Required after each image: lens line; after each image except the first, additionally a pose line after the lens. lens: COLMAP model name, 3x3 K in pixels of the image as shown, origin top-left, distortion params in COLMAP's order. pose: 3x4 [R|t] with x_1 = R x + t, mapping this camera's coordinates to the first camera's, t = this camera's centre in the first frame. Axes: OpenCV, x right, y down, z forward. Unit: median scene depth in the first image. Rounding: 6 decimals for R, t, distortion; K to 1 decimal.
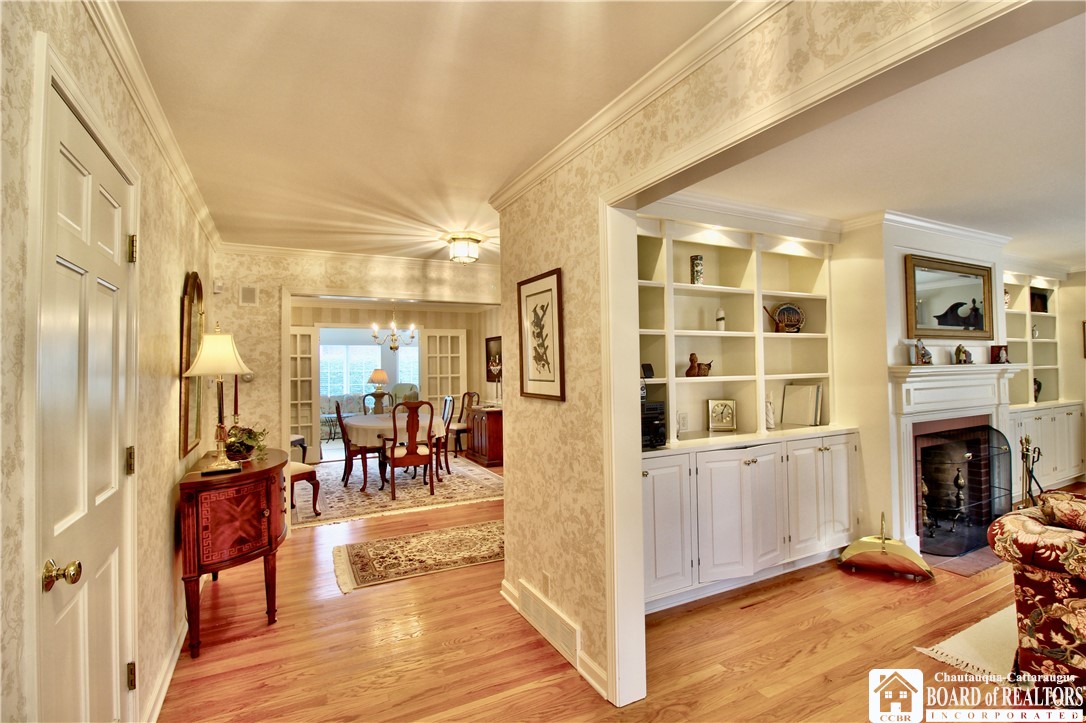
lens RADIAL K [[511.3, 0, 542.1], [0, 511.3, 357.8], [0, 0, 1]] dist [0.001237, -0.000398]
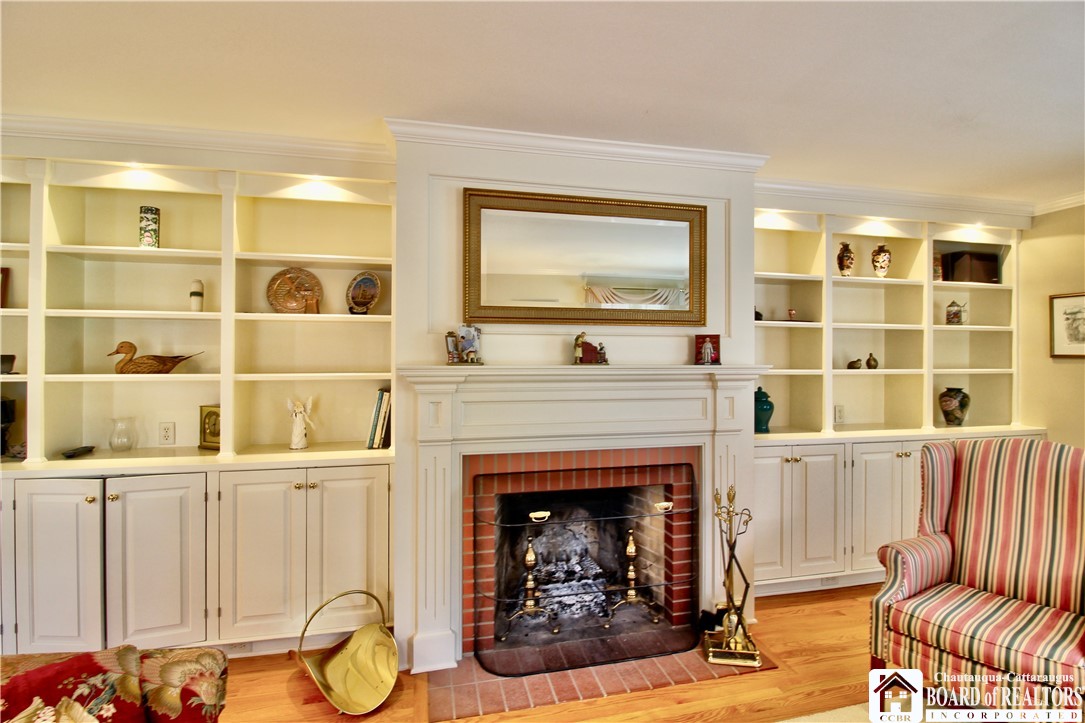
lens RADIAL K [[443.2, 0, 564.7], [0, 443.2, 362.3], [0, 0, 1]] dist [0.002176, -0.000215]
pose [[0.959256, 0.021185, -0.281742, 0.656527], [-0.011719, 0.999310, 0.035241, -0.005417], [0.282294, -0.030503, 0.958843, 0.340993]]
